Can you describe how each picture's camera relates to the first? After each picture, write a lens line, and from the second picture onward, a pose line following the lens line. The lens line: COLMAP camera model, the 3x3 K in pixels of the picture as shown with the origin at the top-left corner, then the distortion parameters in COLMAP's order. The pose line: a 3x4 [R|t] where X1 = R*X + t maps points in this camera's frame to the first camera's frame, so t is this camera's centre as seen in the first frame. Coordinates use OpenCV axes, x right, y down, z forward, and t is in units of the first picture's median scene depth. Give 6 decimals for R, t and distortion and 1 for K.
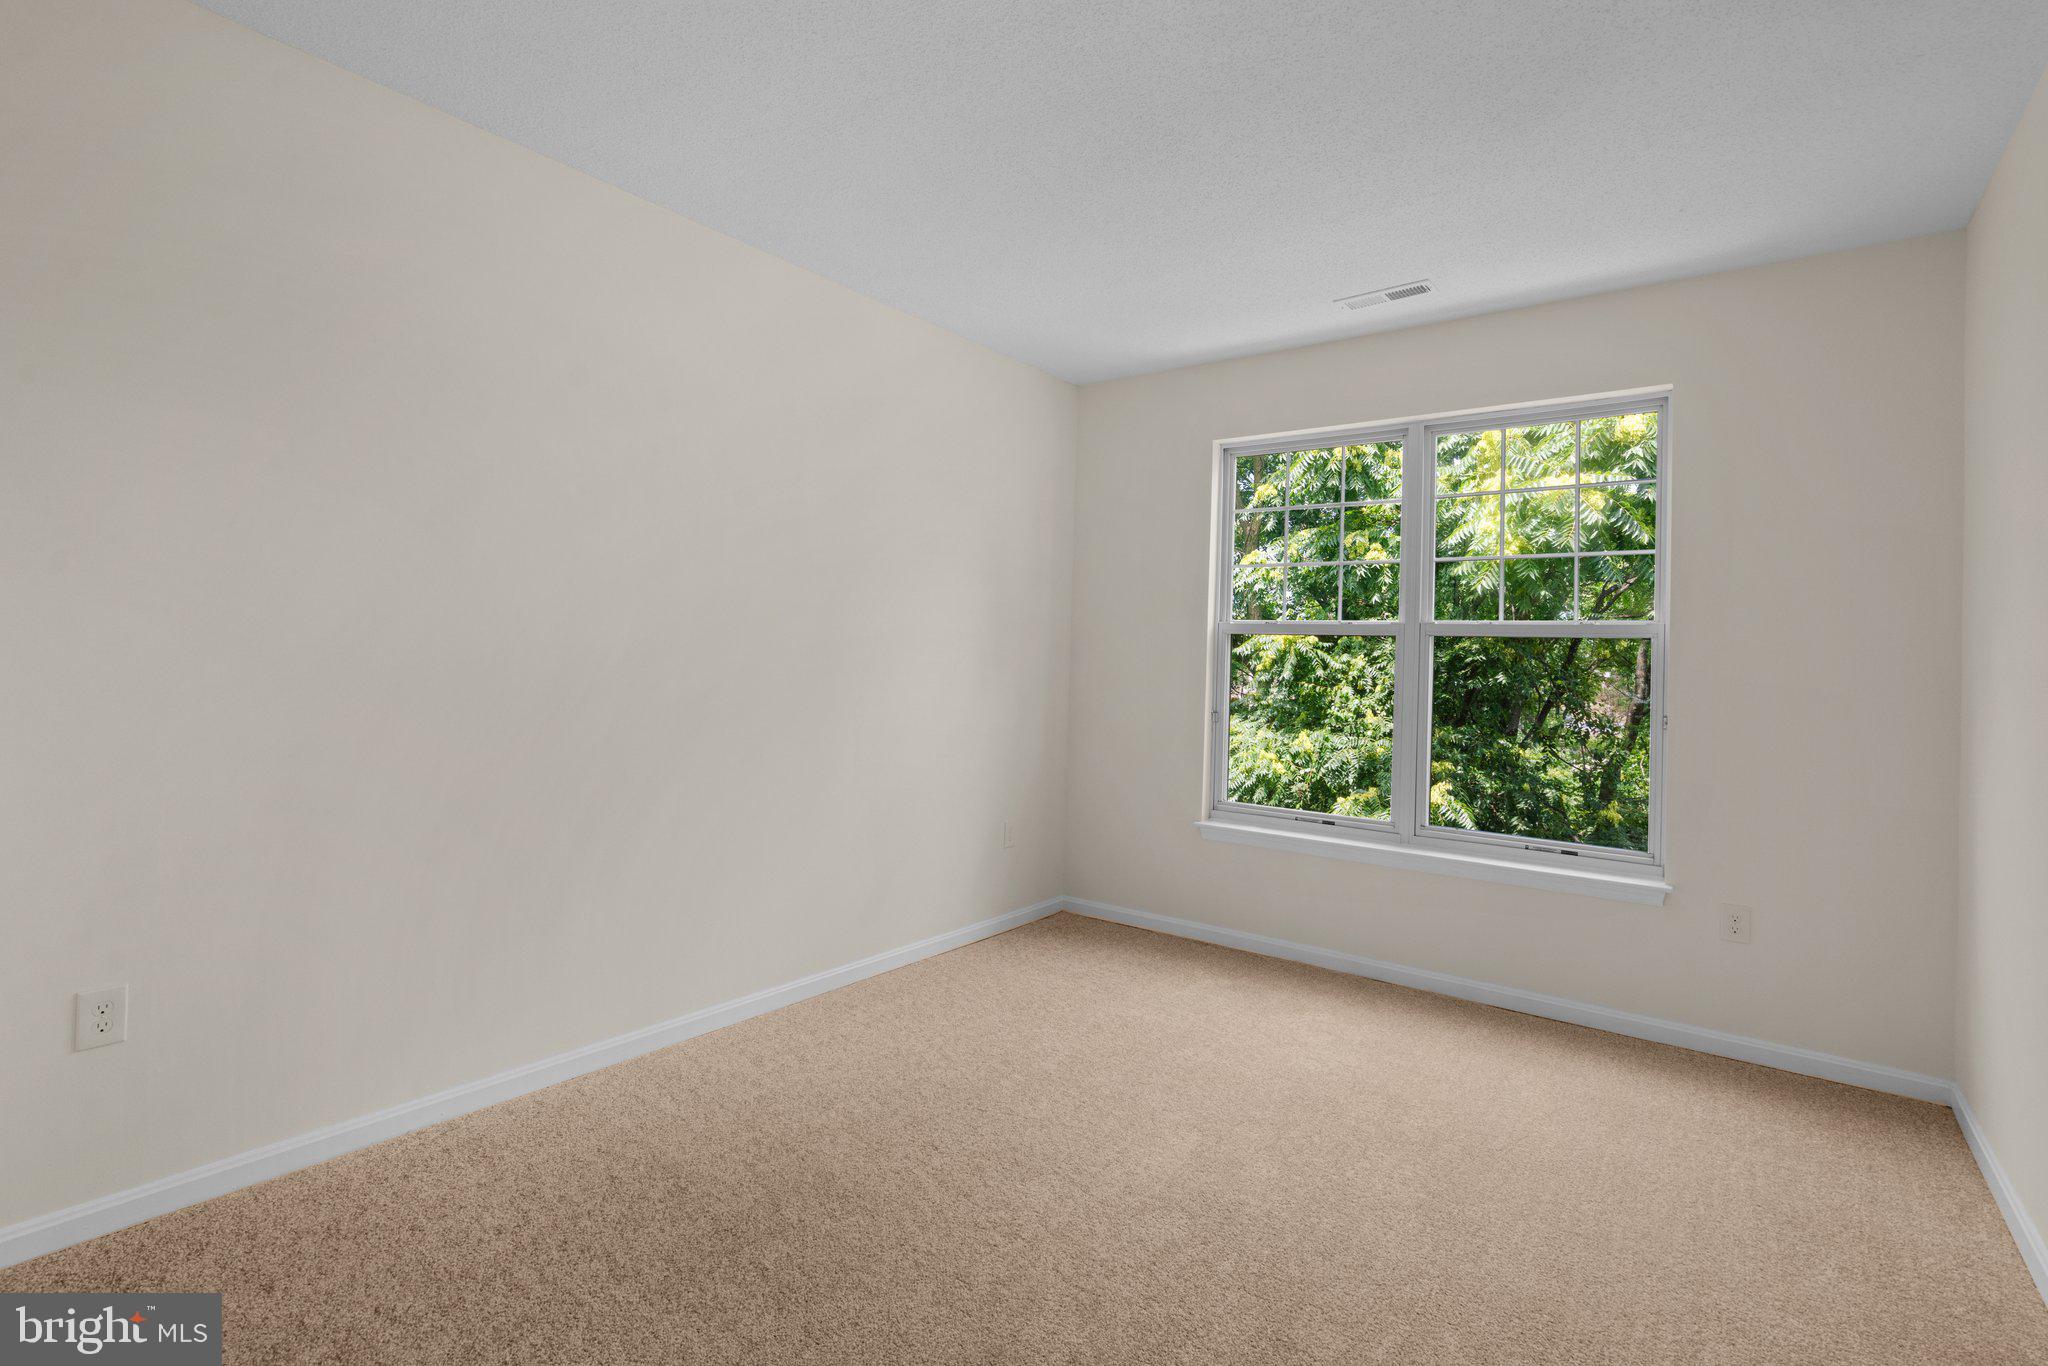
lens RADIAL K [[925.0, 0, 1025.9], [0, 925.0, 659.5], [0, 0, 1]] dist [-0.001261, 0.000489]
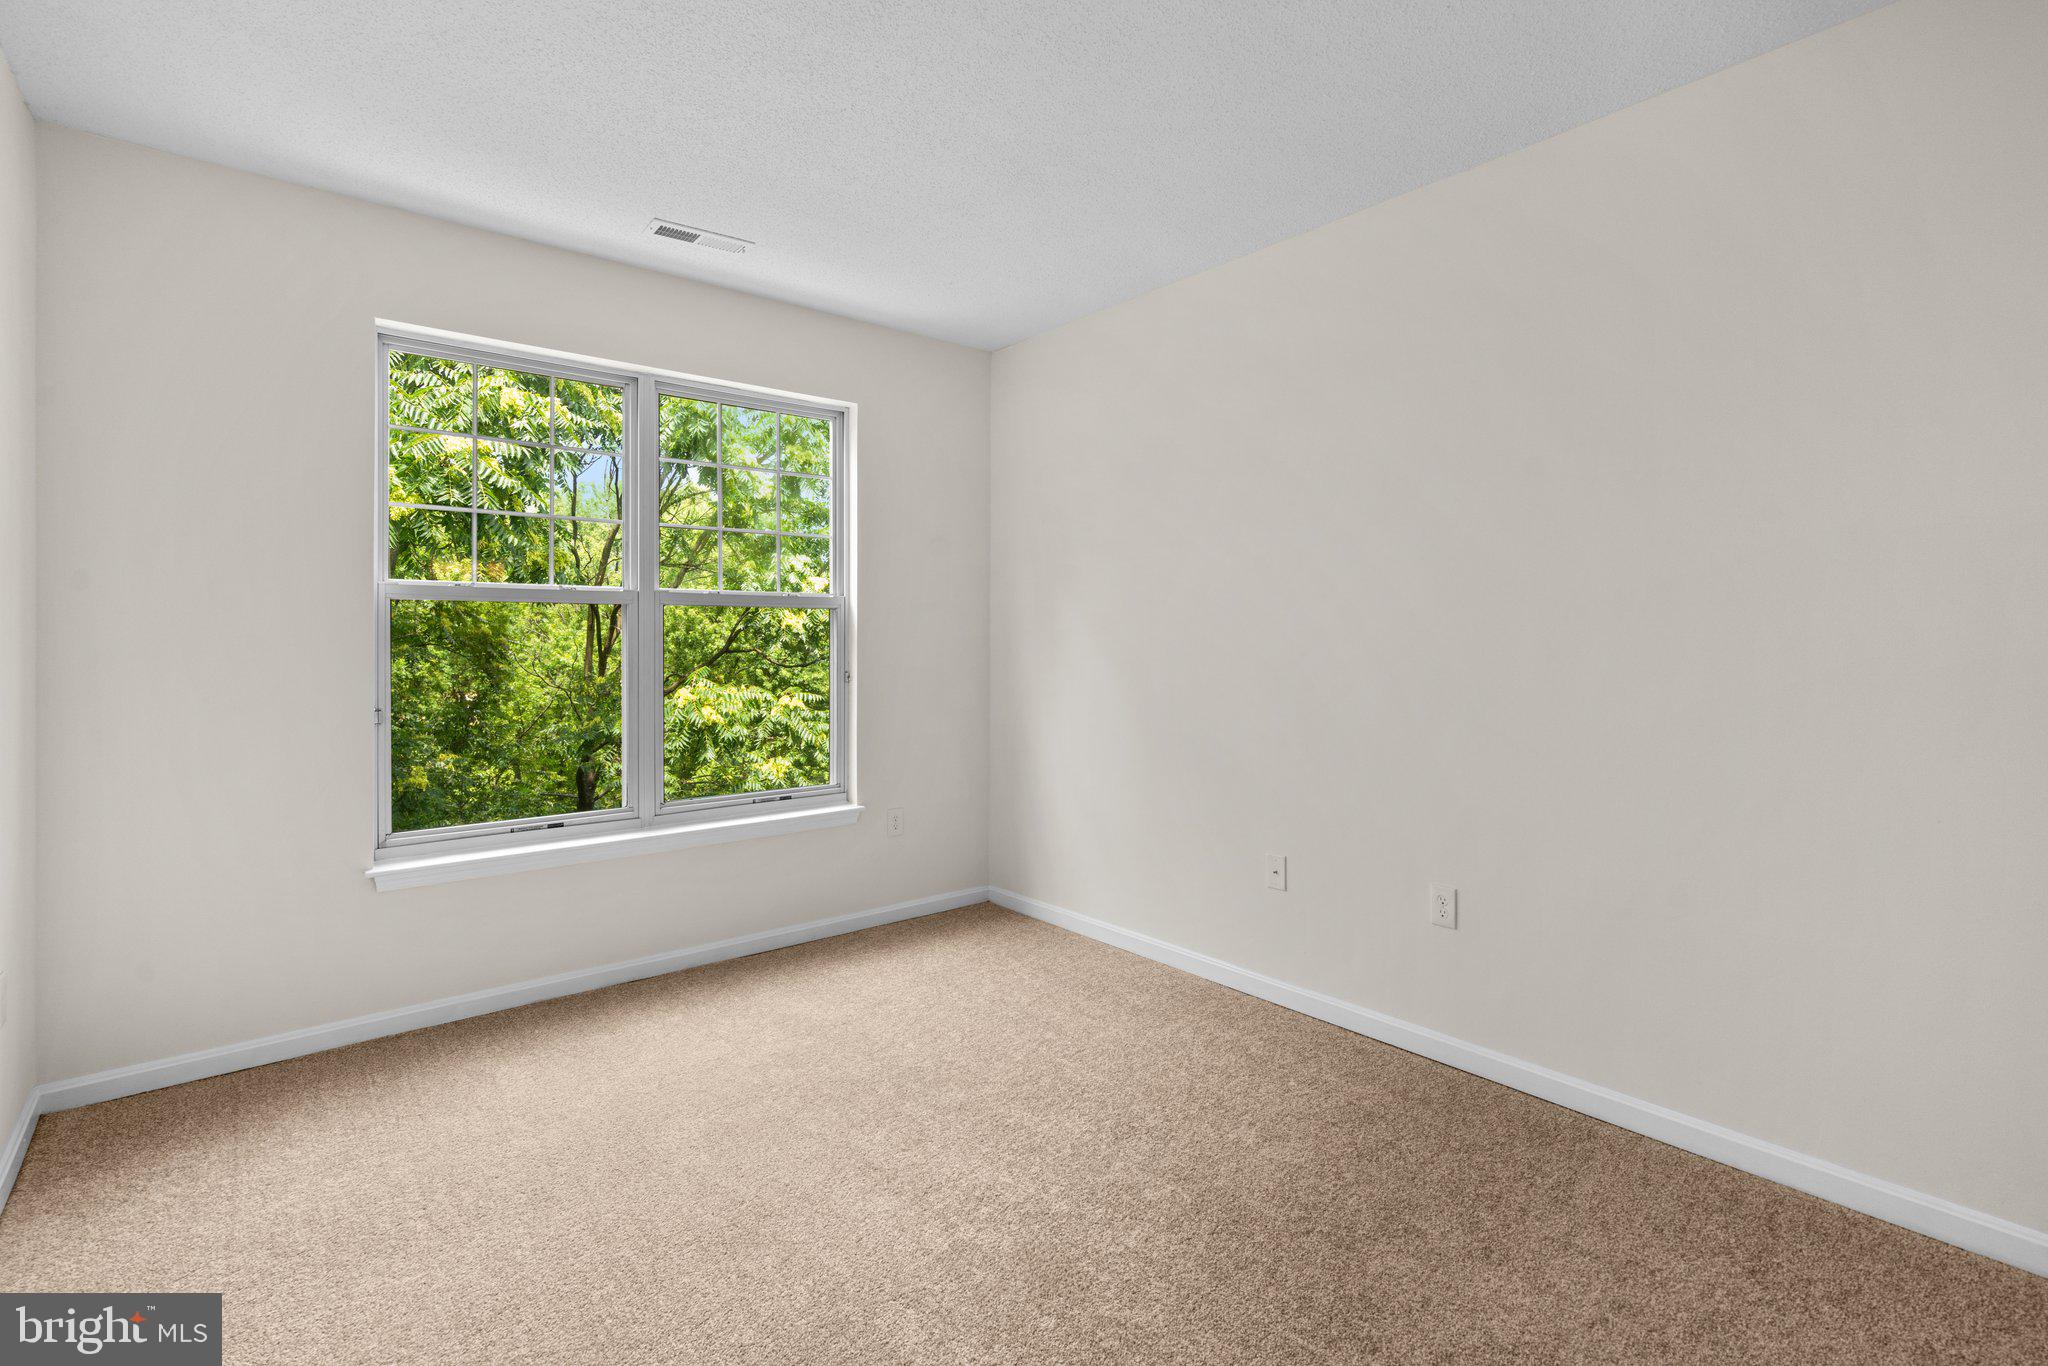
lens RADIAL K [[945.9, 0, 1014.0], [0, 945.9, 666.7], [0, 0, 1]] dist [-0.003503, 0.000634]
pose [[0.210825, -0.042303, 0.976608, -0.413650], [0.012749, 0.999097, 0.040525, 0.004113], [-0.977441, 0.003907, 0.211173, 0.416750]]
